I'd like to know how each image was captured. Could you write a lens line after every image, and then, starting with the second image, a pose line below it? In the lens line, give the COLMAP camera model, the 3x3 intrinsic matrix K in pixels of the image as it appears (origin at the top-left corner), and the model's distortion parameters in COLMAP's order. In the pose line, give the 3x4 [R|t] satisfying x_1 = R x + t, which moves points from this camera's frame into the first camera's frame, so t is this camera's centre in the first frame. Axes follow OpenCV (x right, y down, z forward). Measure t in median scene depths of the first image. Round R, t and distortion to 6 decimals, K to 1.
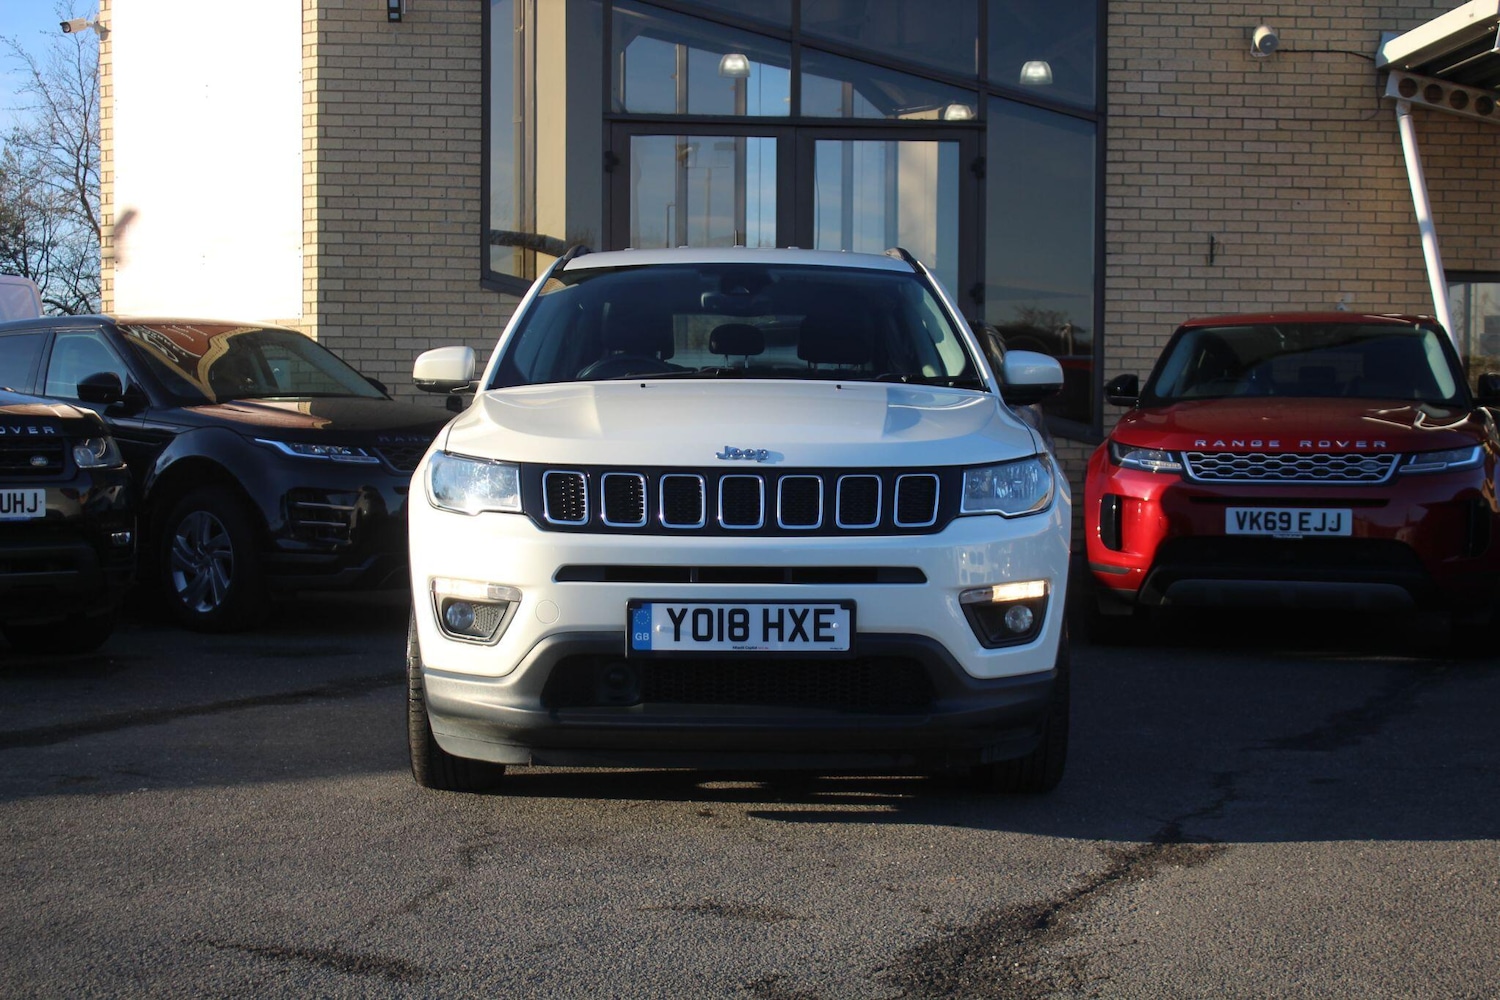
lens RADIAL K [[2294.1, 0, 751.1], [0, 2294.1, 517.7], [0, 0, 1]] dist [-0.027956, 0.076512]
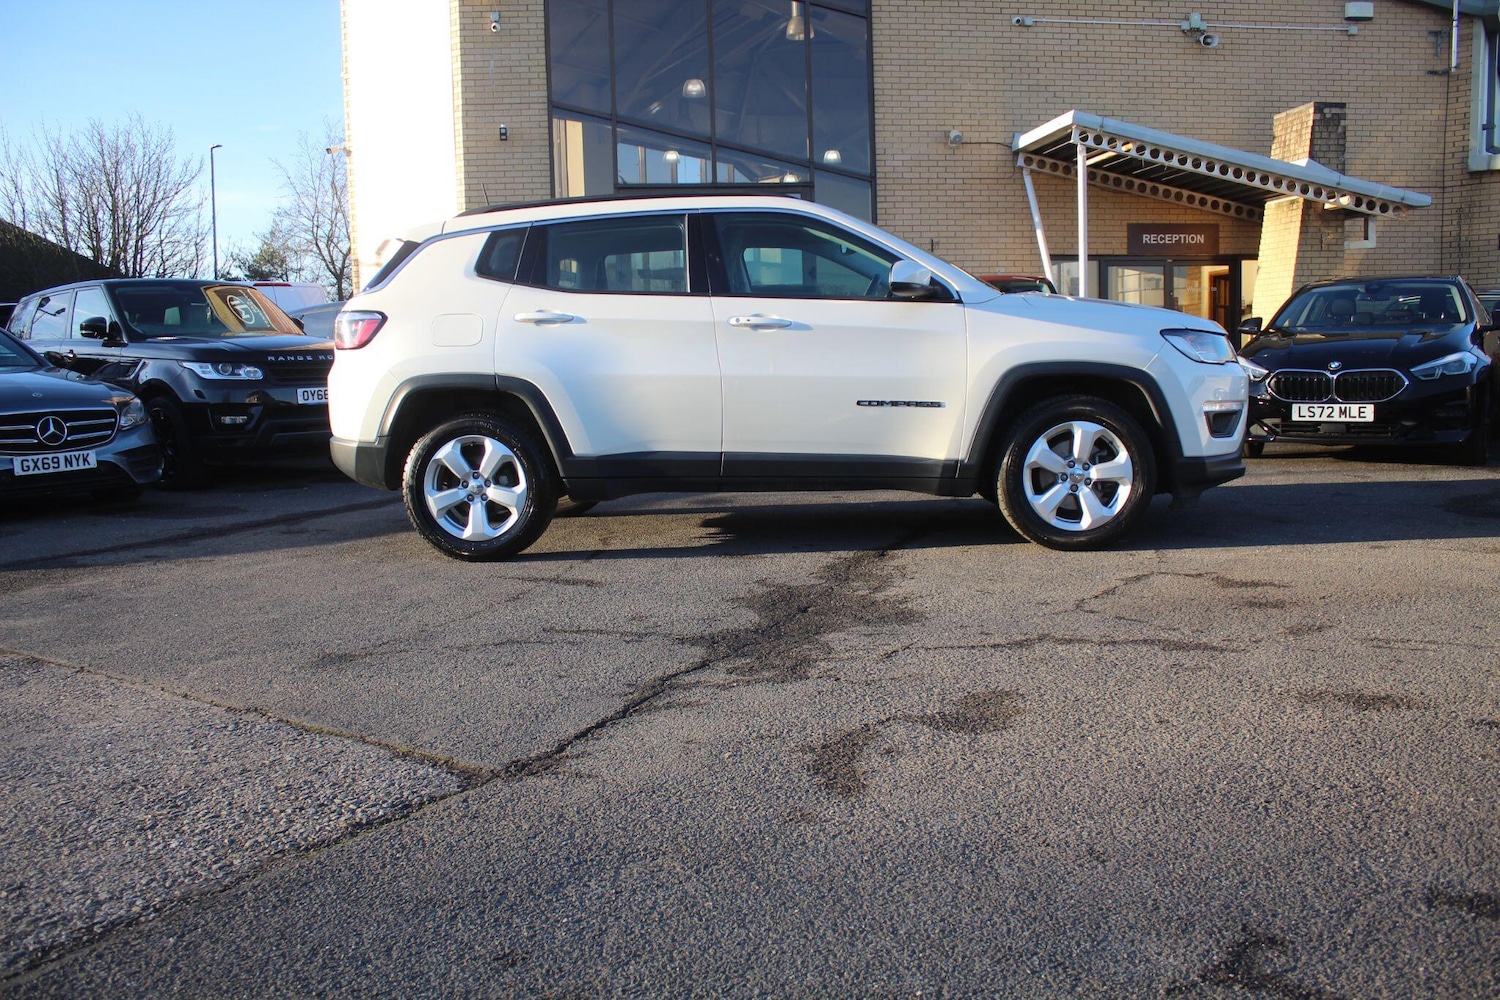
lens RADIAL K [[1248.6, 0, 742.3], [0, 1248.6, 503.8], [0, 0, 1]] dist [-0.165183, 0.148165]
pose [[0.997996, -0.040947, 0.048242, -0.018654], [0.036951, 0.996029, 0.080997, 0.009448], [-0.051367, -0.079052, 0.995546, -0.049057]]
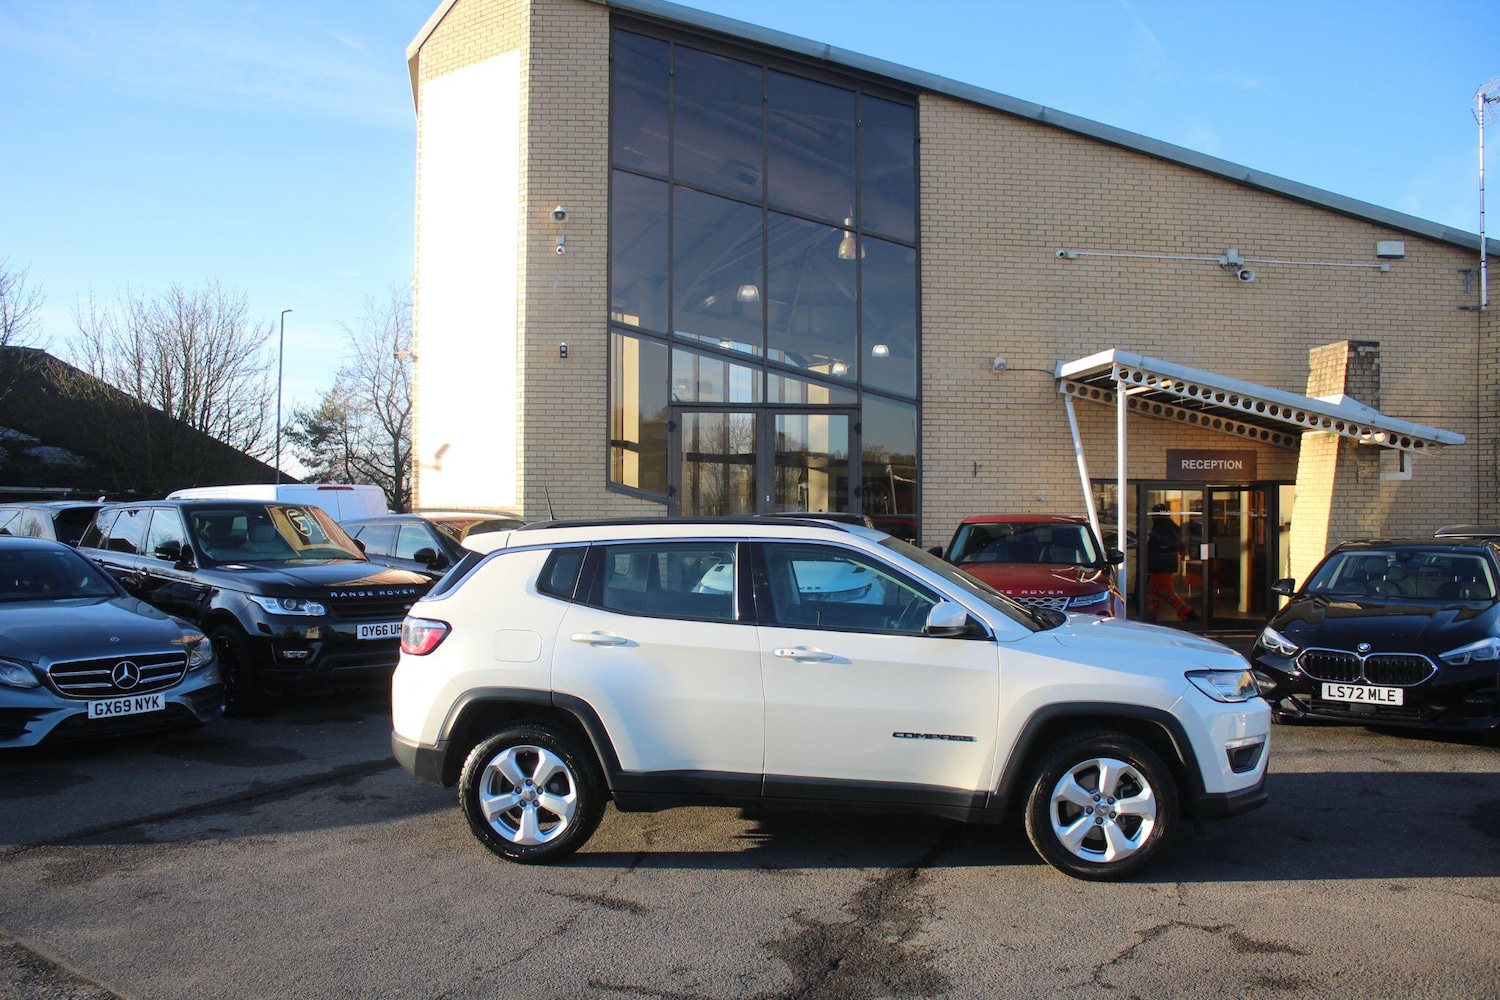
lens RADIAL K [[1244.6, 0, 742.0], [0, 1244.6, 503.1], [0, 0, 1]] dist [-0.169096, 0.153568]
pose [[0.999860, -0.003897, 0.016291, -0.018744], [0.004587, 0.999086, -0.042487, -0.043684], [-0.016111, 0.042556, 0.998964, -0.067127]]
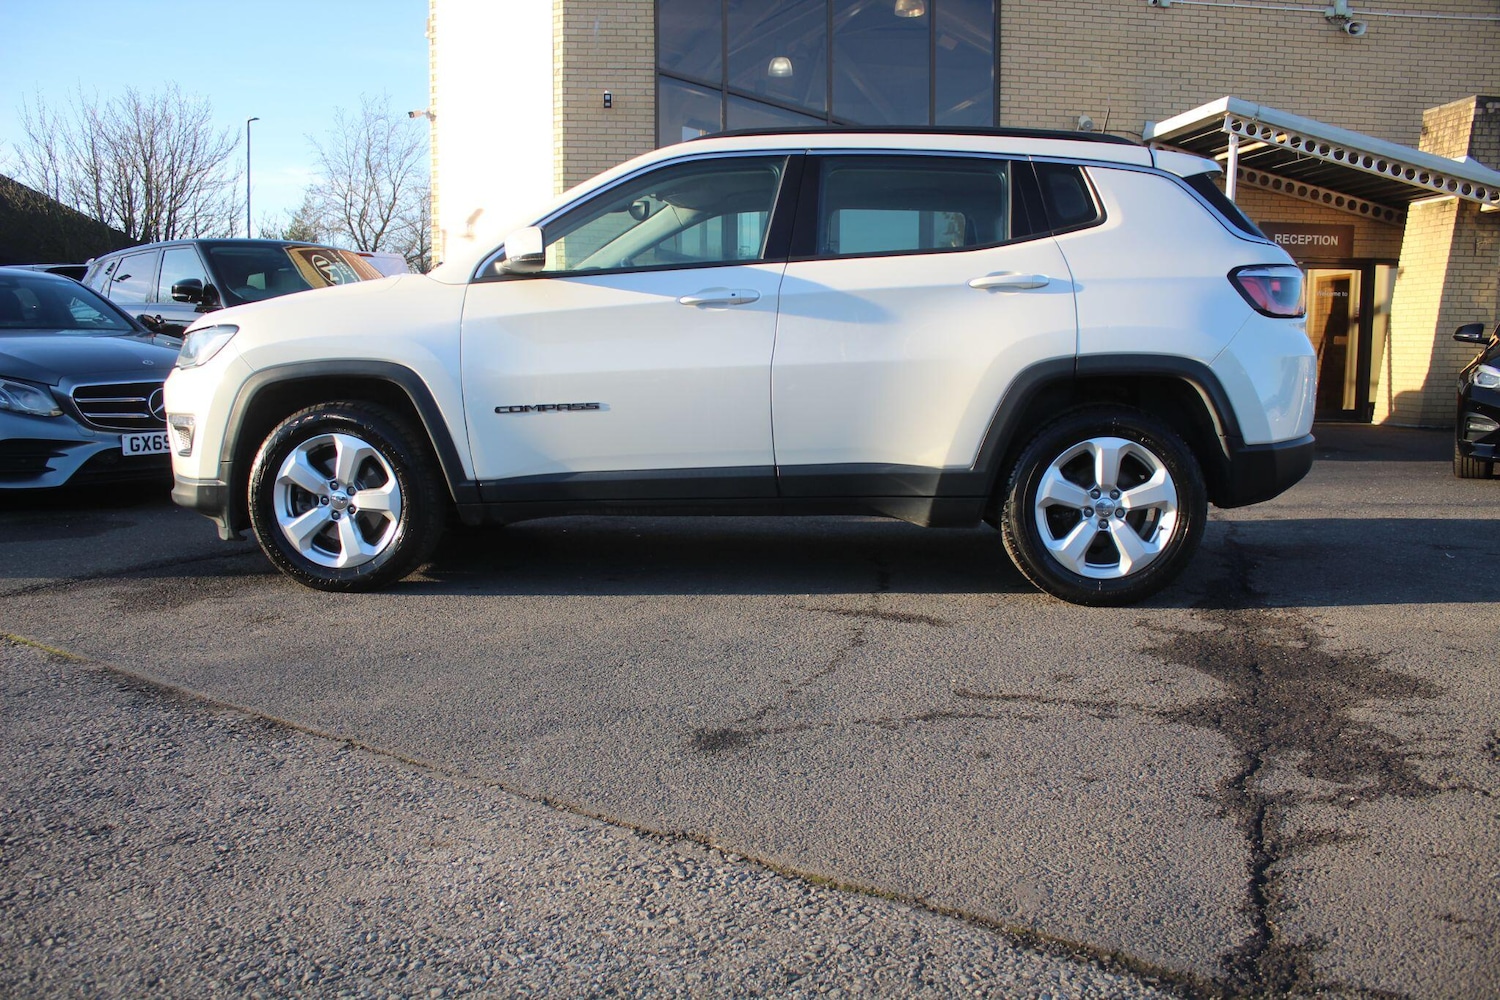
lens RADIAL K [[1244.6, 0, 742.0], [0, 1244.6, 503.1], [0, 0, 1]] dist [-0.169096, 0.153568]
pose [[0.998922, -0.009946, 0.045333, -0.096013], [0.006076, 0.996386, 0.084725, 0.008836], [-0.046012, -0.084358, 0.995373, 0.026942]]
